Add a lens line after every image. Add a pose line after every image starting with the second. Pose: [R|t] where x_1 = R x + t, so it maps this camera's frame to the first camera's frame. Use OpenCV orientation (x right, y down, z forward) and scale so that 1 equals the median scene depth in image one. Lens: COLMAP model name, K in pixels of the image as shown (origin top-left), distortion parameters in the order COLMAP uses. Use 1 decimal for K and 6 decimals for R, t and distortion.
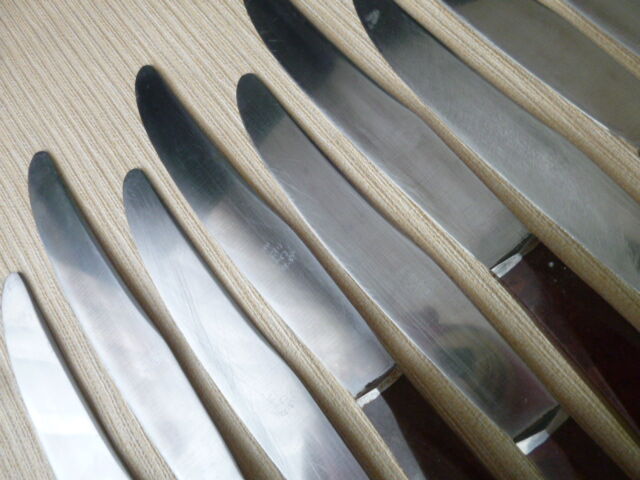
lens RADIAL K [[484.0, 0, 320.0], [0, 484.0, 240.0], [0, 0, 1]] dist [-0.009412, -0.000492]
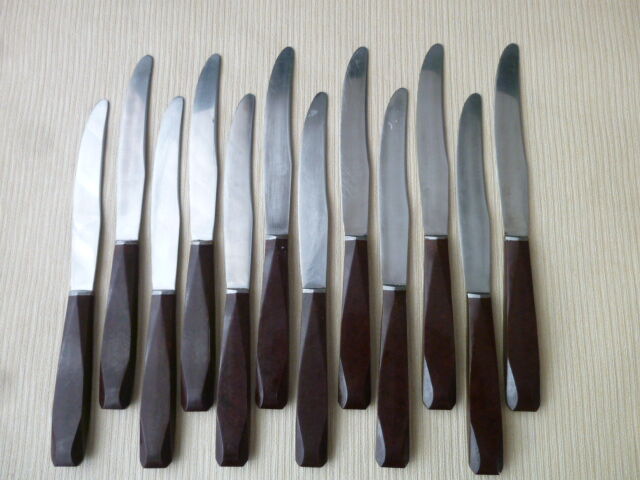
lens RADIAL K [[484.0, 0, 320.0], [0, 484.0, 240.0], [0, 0, 1]] dist [-0.009412, -0.000492]
pose [[0.781273, 0.621660, 0.056143, 0.341307], [-0.622083, 0.768096, 0.151793, -0.357179], [0.051241, -0.153517, 0.986817, -1.095413]]
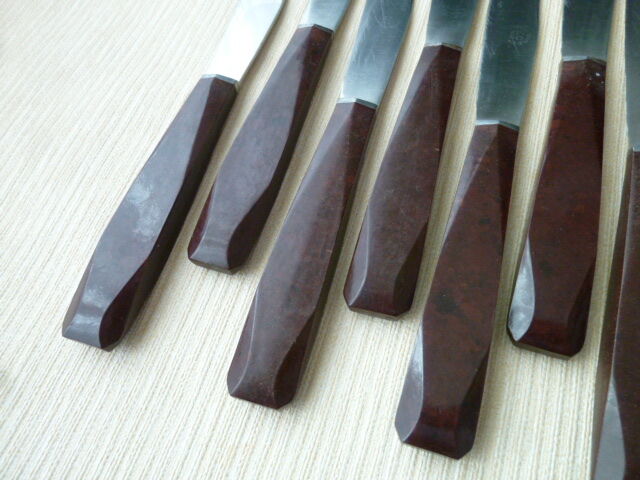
lens RADIAL K [[484.0, 0, 320.0], [0, 484.0, 240.0], [0, 0, 1]] dist [-0.009412, -0.000492]
pose [[0.571717, 0.786949, -0.232056, 0.523404], [-0.795781, 0.600720, 0.076596, 0.622181], [0.199678, 0.140875, 0.969682, -0.294704]]
